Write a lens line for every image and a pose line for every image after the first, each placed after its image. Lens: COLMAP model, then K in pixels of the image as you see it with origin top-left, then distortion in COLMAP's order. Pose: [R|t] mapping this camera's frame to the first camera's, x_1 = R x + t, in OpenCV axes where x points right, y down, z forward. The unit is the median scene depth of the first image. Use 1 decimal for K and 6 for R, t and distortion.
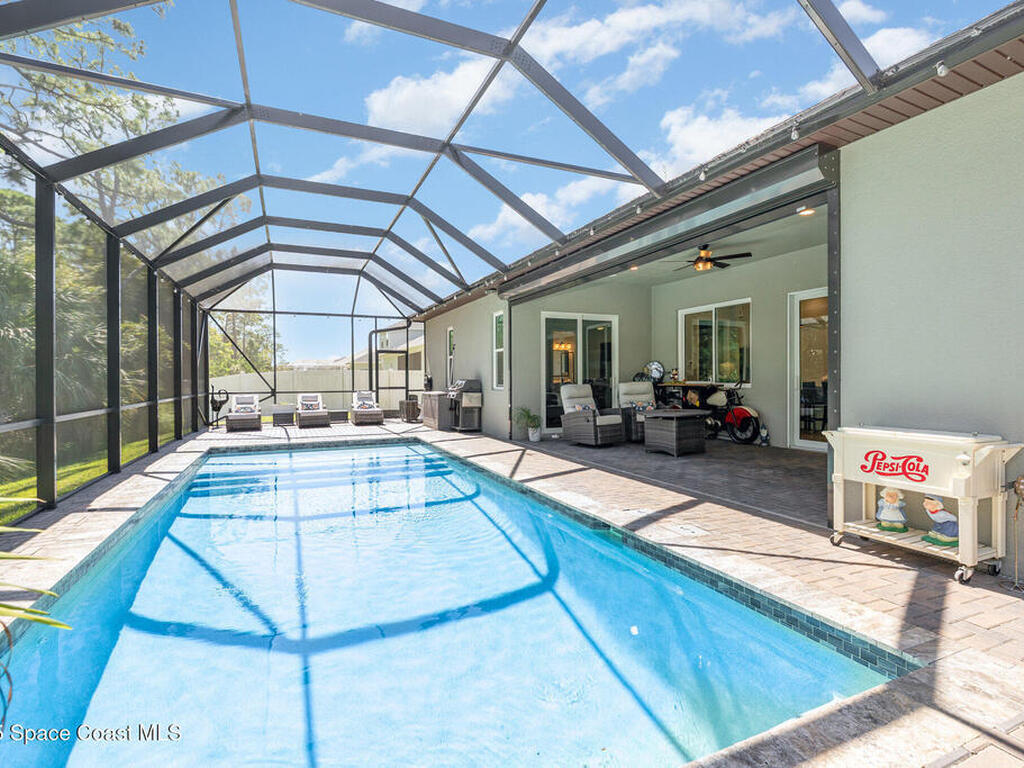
lens RADIAL K [[510.3, 0, 514.0], [0, 510.3, 383.7], [0, 0, 1]] dist [-0.006657, 0.002411]
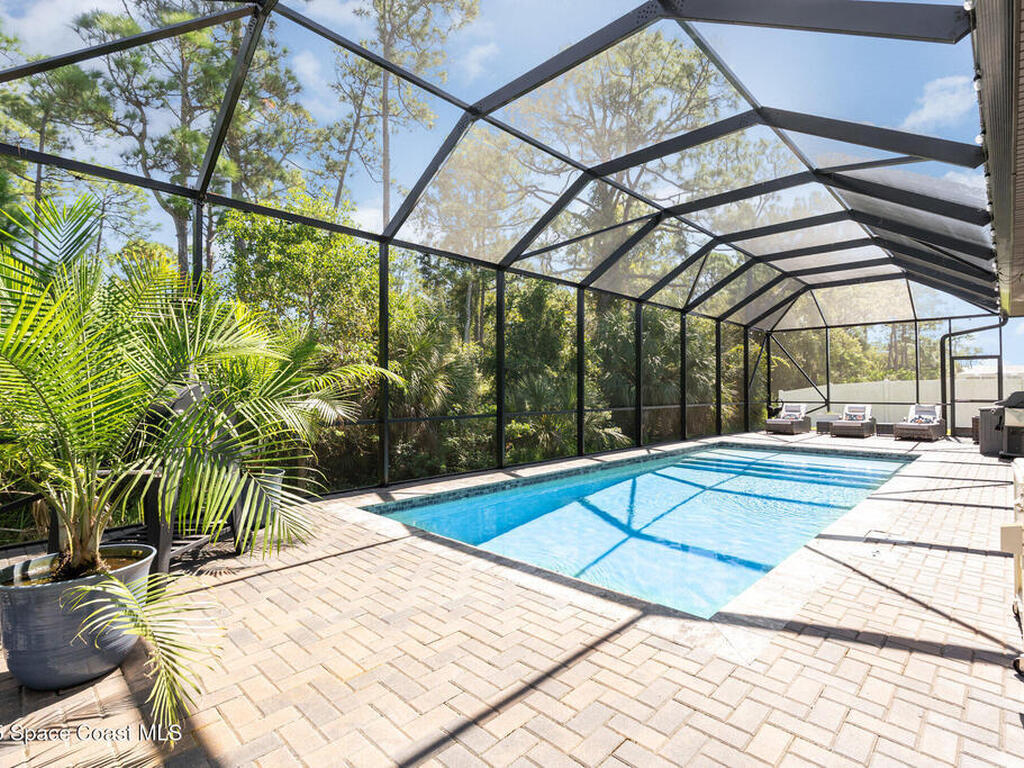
lens RADIAL K [[510.3, 0, 521.7], [0, 510.3, 384.7], [0, 0, 1]] dist [-0.006657, 0.002411]
pose [[0.365733, -0.006477, -0.930697, 0.330805], [-0.014070, 0.999823, -0.012488, 0.002080], [0.930613, 0.017662, 0.365578, 0.023293]]
